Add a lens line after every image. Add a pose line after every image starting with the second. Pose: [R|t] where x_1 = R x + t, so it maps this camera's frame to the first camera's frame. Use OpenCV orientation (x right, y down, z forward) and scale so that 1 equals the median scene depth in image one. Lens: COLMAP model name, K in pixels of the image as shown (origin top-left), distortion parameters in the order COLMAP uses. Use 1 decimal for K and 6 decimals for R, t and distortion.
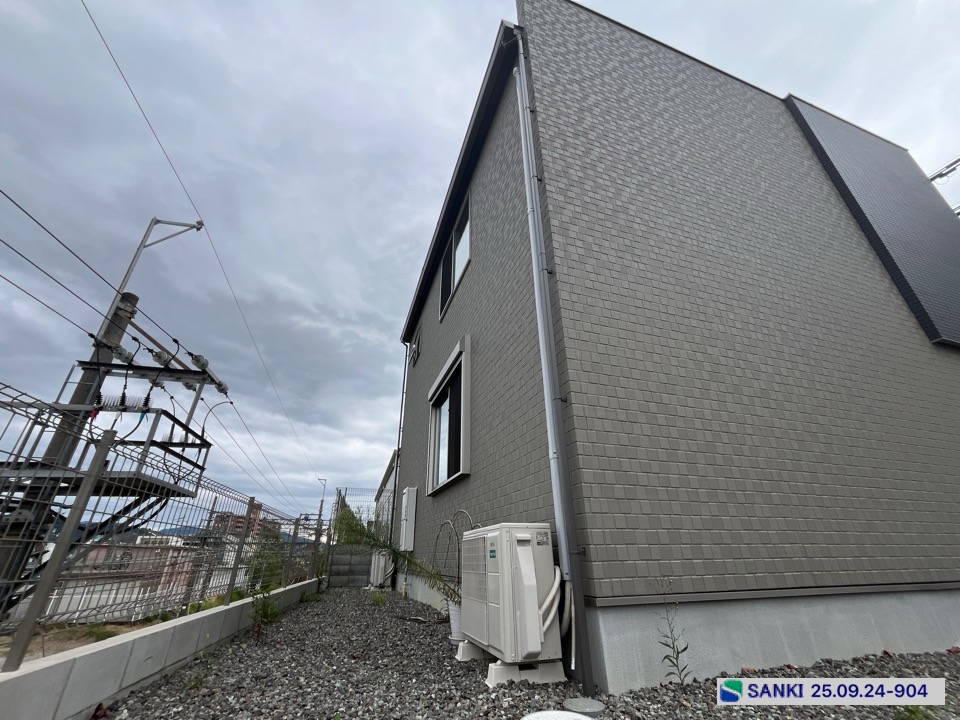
lens RADIAL K [[390.0, 0, 477.8], [0, 390.0, 359.3], [0, 0, 1]] dist [-0.003396, 0.000492]
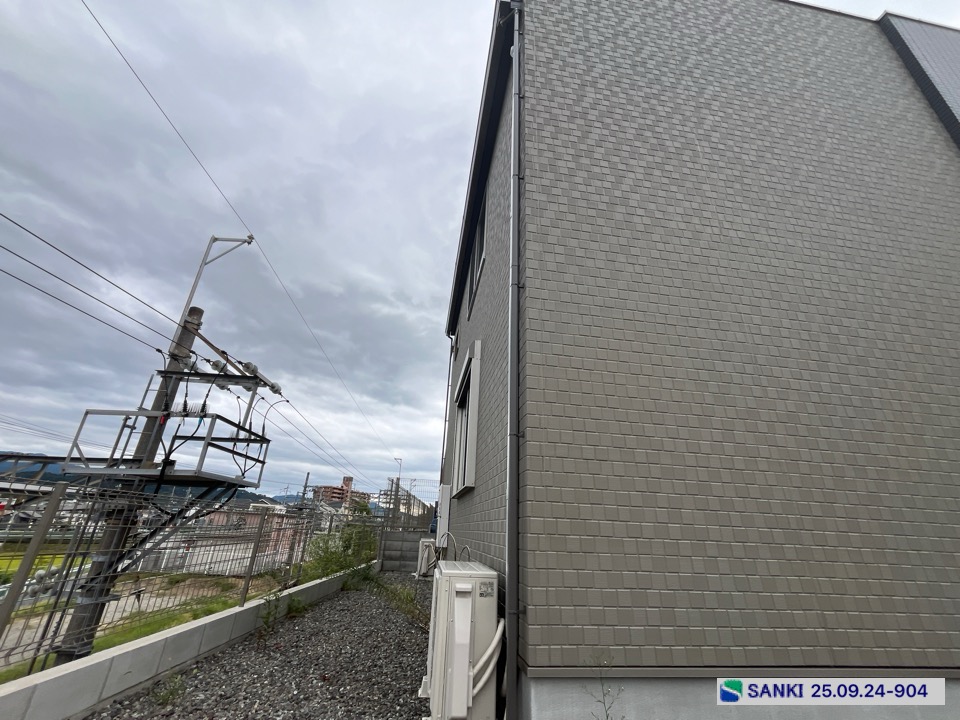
lens RADIAL K [[390.0, 0, 479.4], [0, 390.0, 359.2], [0, 0, 1]] dist [-0.003396, 0.000492]
pose [[0.982776, -0.026636, -0.182873, 0.221486], [0.036054, 0.998179, 0.048369, -0.090041], [0.181252, -0.054129, 0.981946, 0.072808]]
